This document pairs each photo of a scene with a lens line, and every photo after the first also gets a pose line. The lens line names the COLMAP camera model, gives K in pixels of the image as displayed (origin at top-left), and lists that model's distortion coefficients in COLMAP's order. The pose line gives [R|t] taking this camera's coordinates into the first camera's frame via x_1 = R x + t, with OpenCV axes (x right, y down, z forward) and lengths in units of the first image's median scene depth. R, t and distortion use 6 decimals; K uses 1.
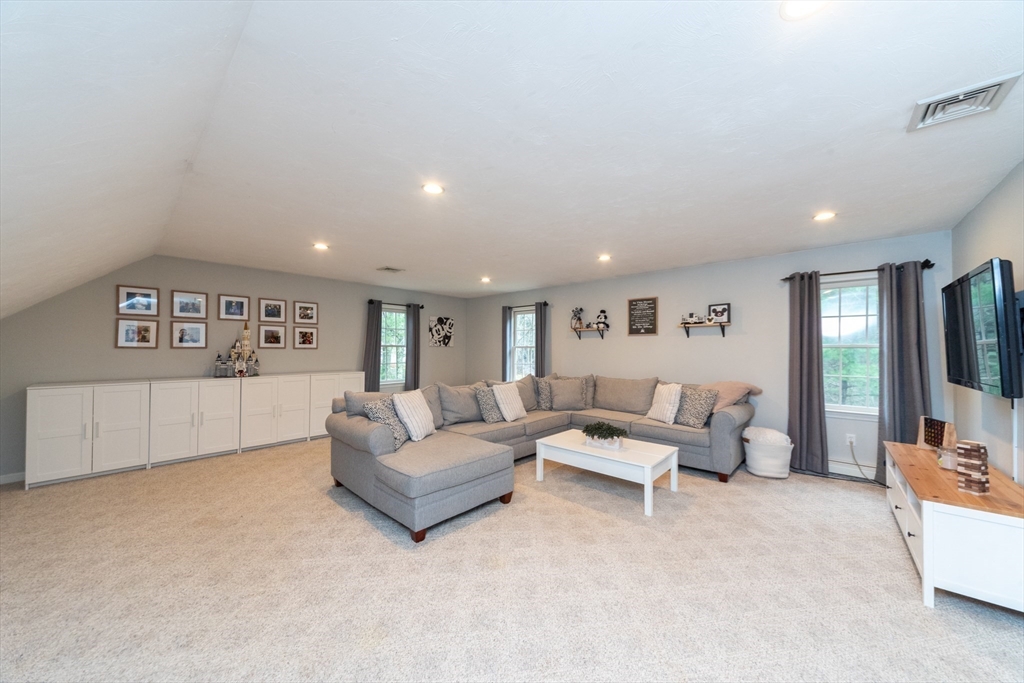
lens RADIAL K [[355.4, 0, 509.0], [0, 355.4, 340.9], [0, 0, 1]] dist [0.001783, -0.000015]
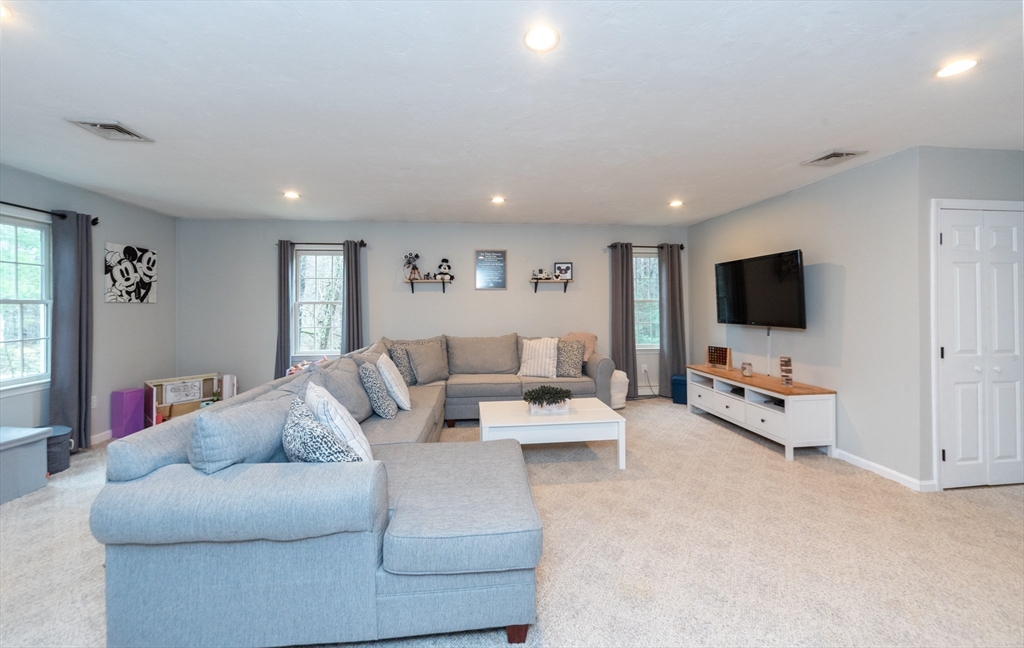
lens RADIAL K [[384.7, 0, 511.3], [0, 384.7, 301.5], [0, 0, 1]] dist [-0.001107, -0.000191]
pose [[0.660822, -0.001213, 0.750542, -0.352737], [-0.008144, 0.999928, 0.008787, 0.006461], [-0.750499, -0.011919, 0.660764, 0.293596]]
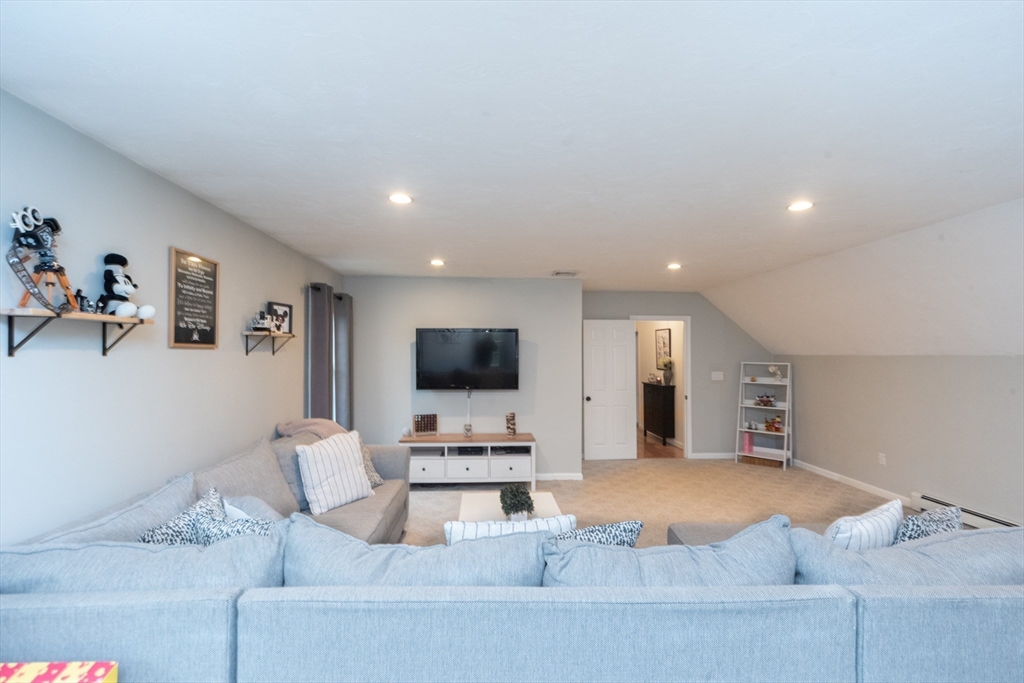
lens RADIAL K [[474.0, 0, 511.0], [0, 474.0, 346.9], [0, 0, 1]] dist [0.003085, 0.000222]
pose [[-0.696048, 0.018661, 0.717753, -0.270657], [-0.012602, 0.999191, -0.038198, 0.001563], [-0.717885, -0.035633, -0.695249, 1.129074]]
